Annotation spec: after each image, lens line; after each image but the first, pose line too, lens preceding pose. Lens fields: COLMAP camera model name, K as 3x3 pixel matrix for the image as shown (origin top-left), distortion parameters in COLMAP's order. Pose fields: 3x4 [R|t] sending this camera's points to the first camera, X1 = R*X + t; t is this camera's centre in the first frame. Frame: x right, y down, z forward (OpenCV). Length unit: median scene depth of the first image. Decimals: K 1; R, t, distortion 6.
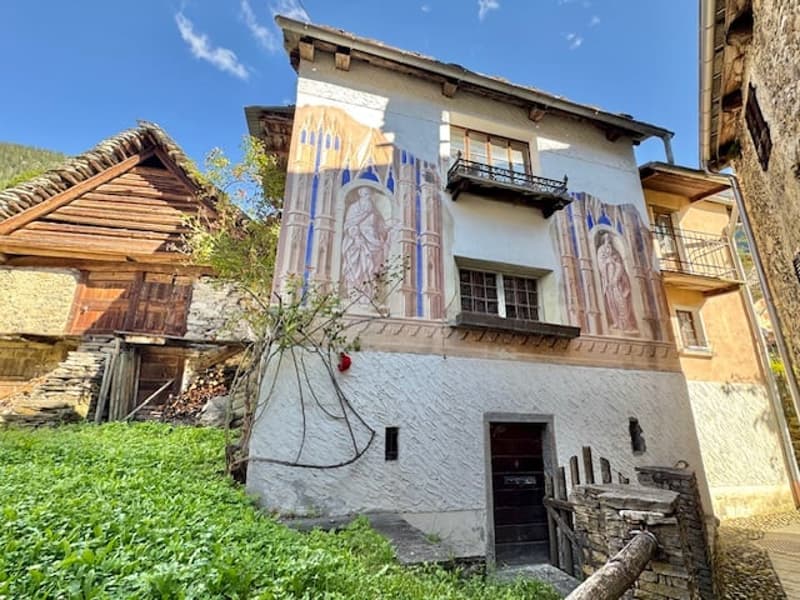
lens RADIAL K [[367.3, 0, 400.8], [0, 367.3, 303.1], [0, 0, 1]] dist [-0.003133, -0.000300]
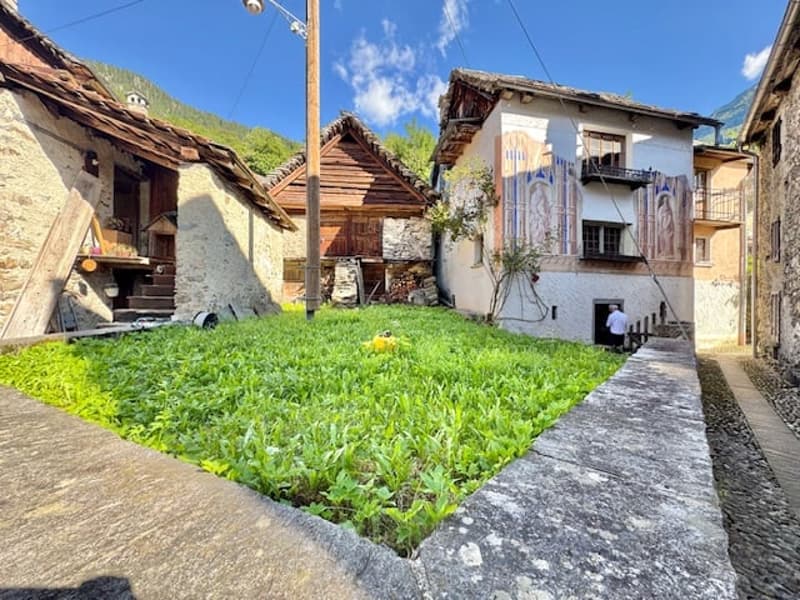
lens RADIAL K [[314.3, 0, 400.0], [0, 314.3, 300.2], [0, 0, 1]] dist [-0.003974, 0.000763]
pose [[0.997878, -0.005934, -0.064839, -0.497813], [0.025121, 0.953822, 0.299319, -0.173288], [0.060069, -0.300313, 0.951947, -0.517530]]
